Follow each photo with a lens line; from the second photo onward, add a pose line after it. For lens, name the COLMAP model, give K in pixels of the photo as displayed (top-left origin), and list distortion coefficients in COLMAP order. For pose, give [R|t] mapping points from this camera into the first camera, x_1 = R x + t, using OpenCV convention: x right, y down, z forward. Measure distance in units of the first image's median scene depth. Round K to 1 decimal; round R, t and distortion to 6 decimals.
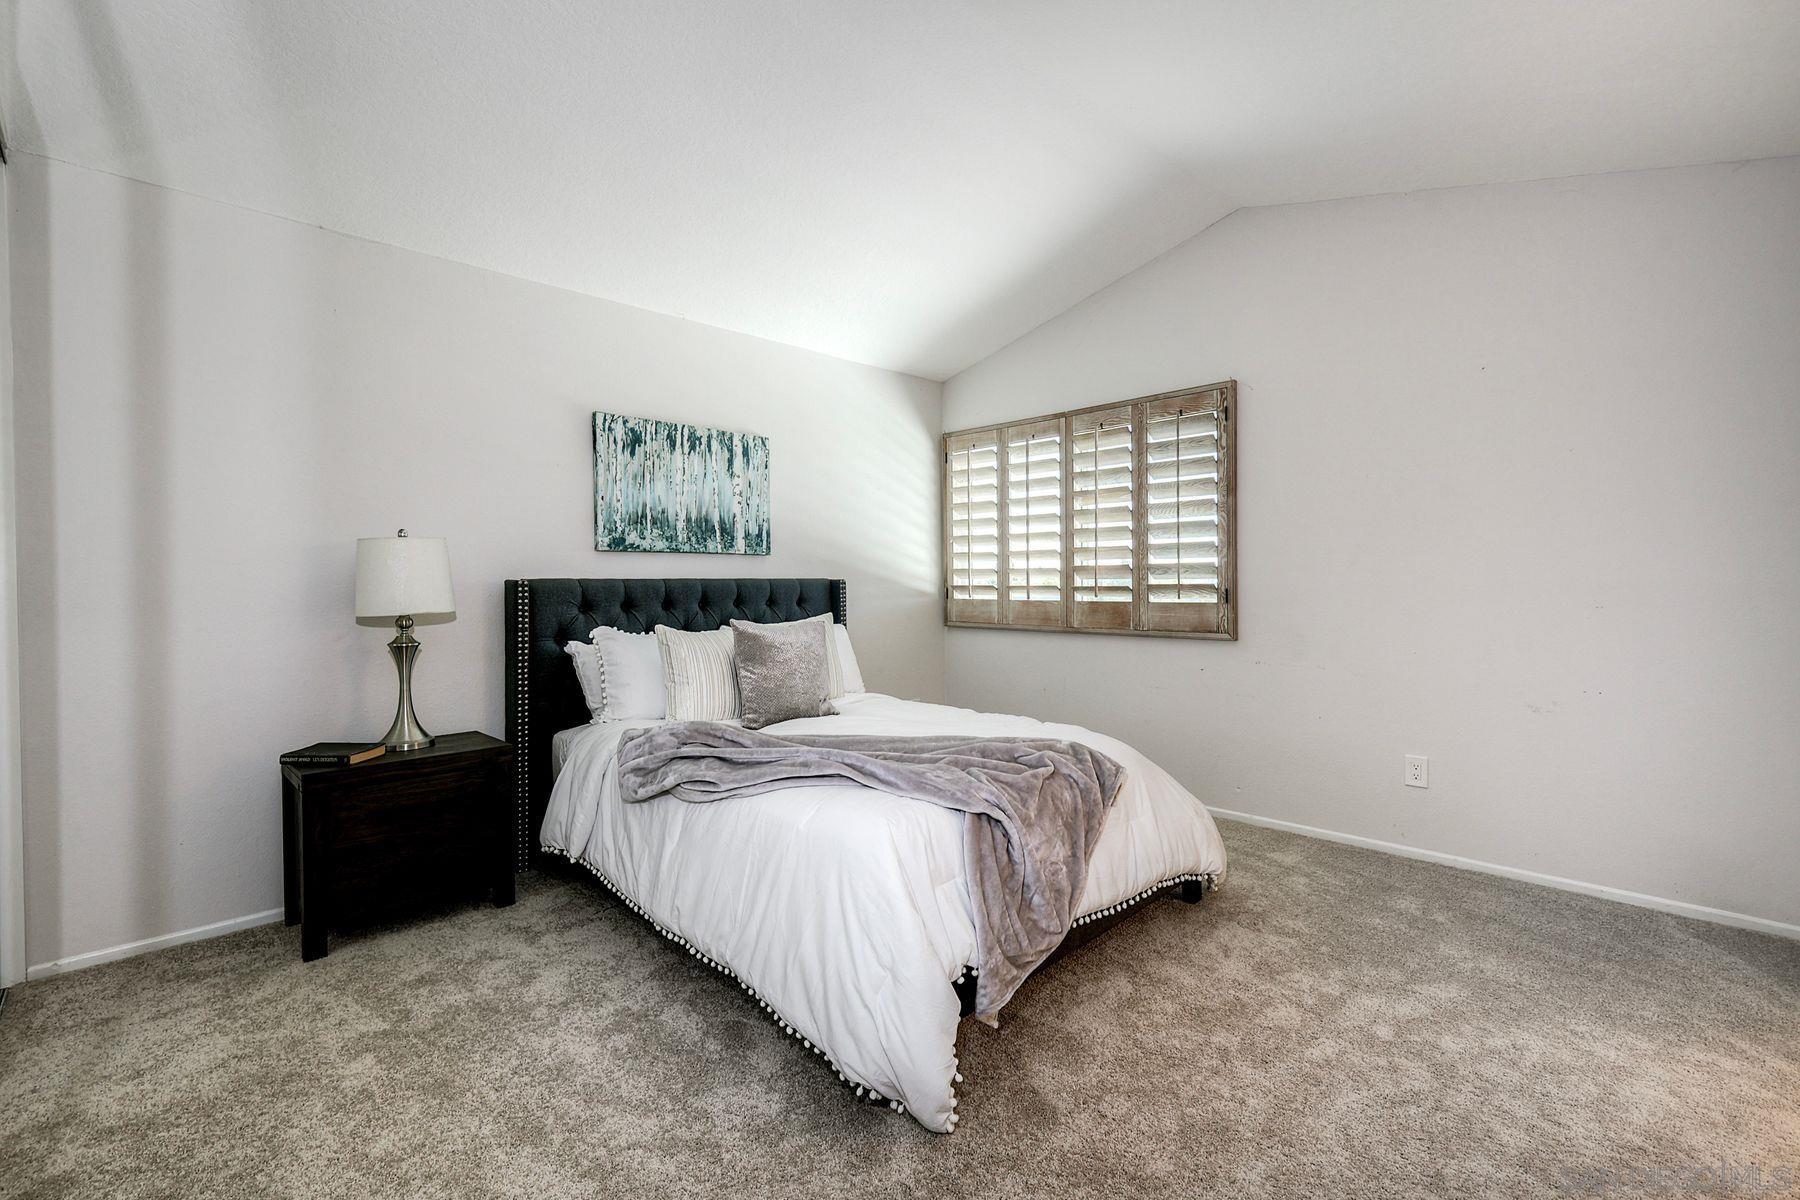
lens RADIAL K [[795.1, 0, 901.9], [0, 795.1, 590.0], [0, 0, 1]] dist [-0.001219, -0.000401]
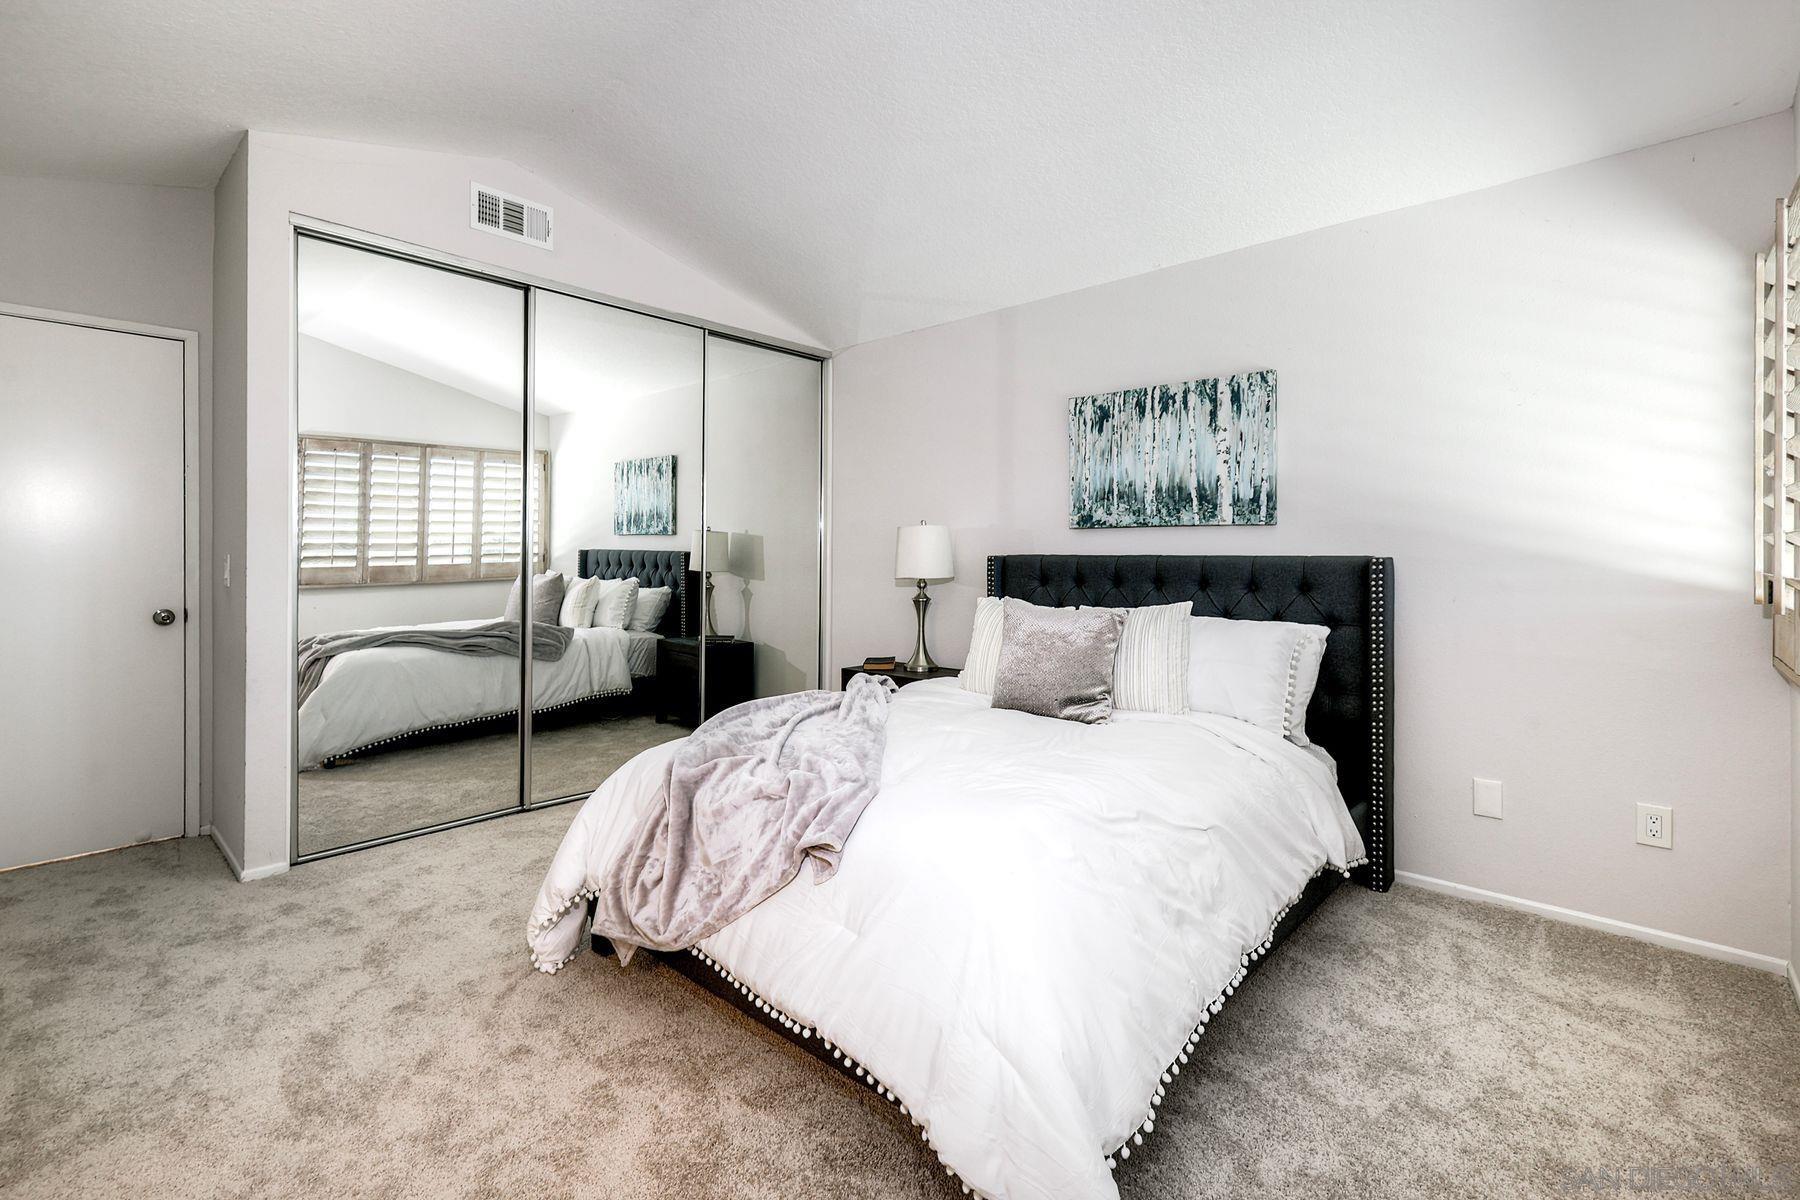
lens RADIAL K [[795.1, 0, 922.0], [0, 795.1, 556.2], [0, 0, 1]] dist [-0.001219, -0.000401]
pose [[0.061102, 0.002710, -0.998128, 0.618403], [-0.019552, 0.999808, 0.001518, -0.009237], [0.997940, 0.019423, 0.061144, 0.679002]]
